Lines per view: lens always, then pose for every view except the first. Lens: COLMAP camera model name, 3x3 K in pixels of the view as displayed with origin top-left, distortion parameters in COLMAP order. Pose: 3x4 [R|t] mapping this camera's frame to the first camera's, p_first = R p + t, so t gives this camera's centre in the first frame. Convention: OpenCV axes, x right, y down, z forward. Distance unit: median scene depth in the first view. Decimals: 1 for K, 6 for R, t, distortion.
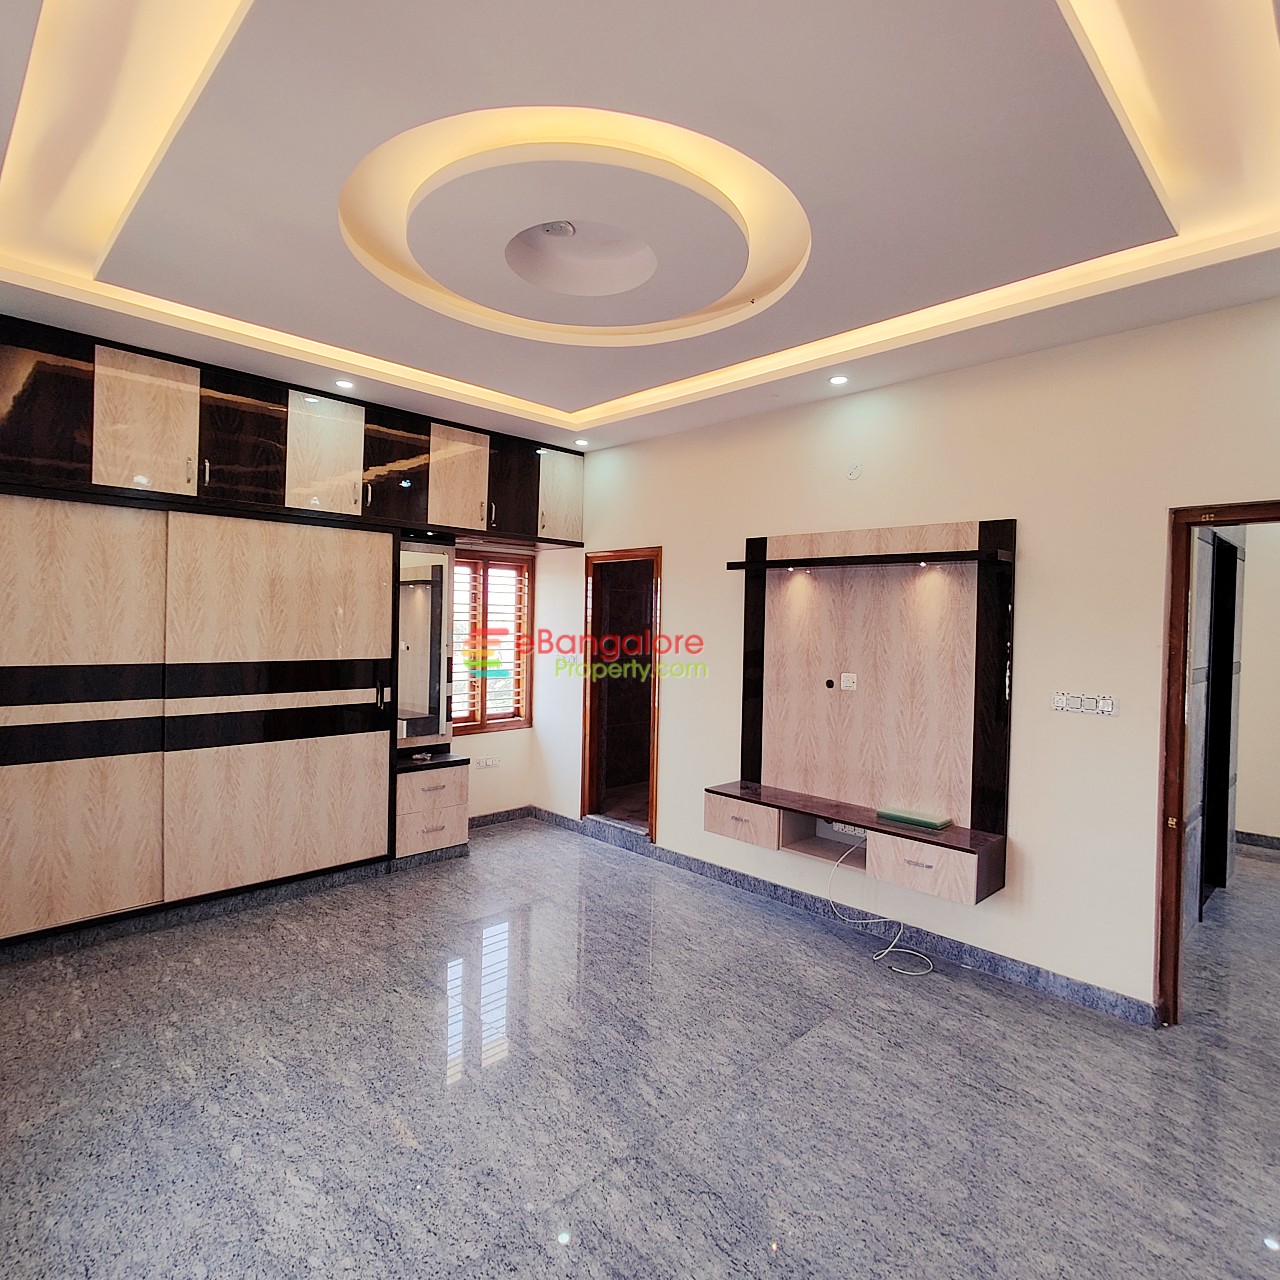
lens RADIAL K [[749.1, 0, 634.3], [0, 749.1, 635.3], [0, 0, 1]] dist [-0.002572, 0.006000]
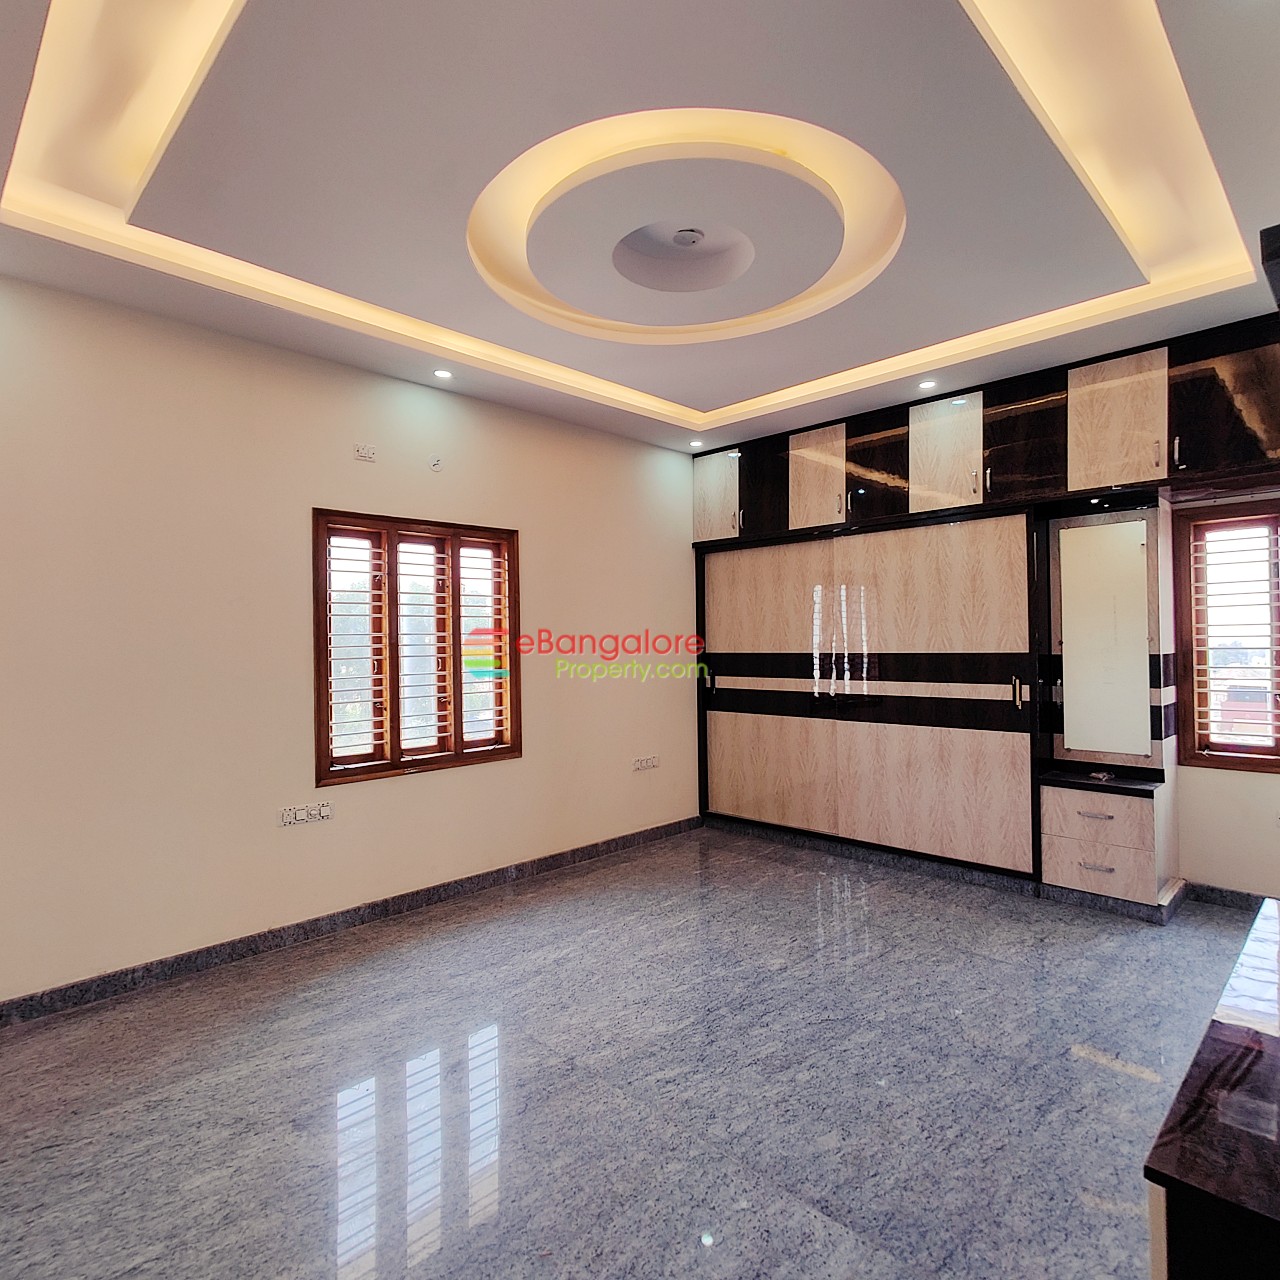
lens RADIAL K [[741.6, 0, 644.4], [0, 741.6, 630.1], [0, 0, 1]] dist [0.006225, 0.003476]
pose [[0.012530, -0.037094, -0.999233, 0.586862], [-0.003644, 0.999303, -0.037142, 0.040805], [0.999915, 0.004107, 0.012386, 0.558990]]
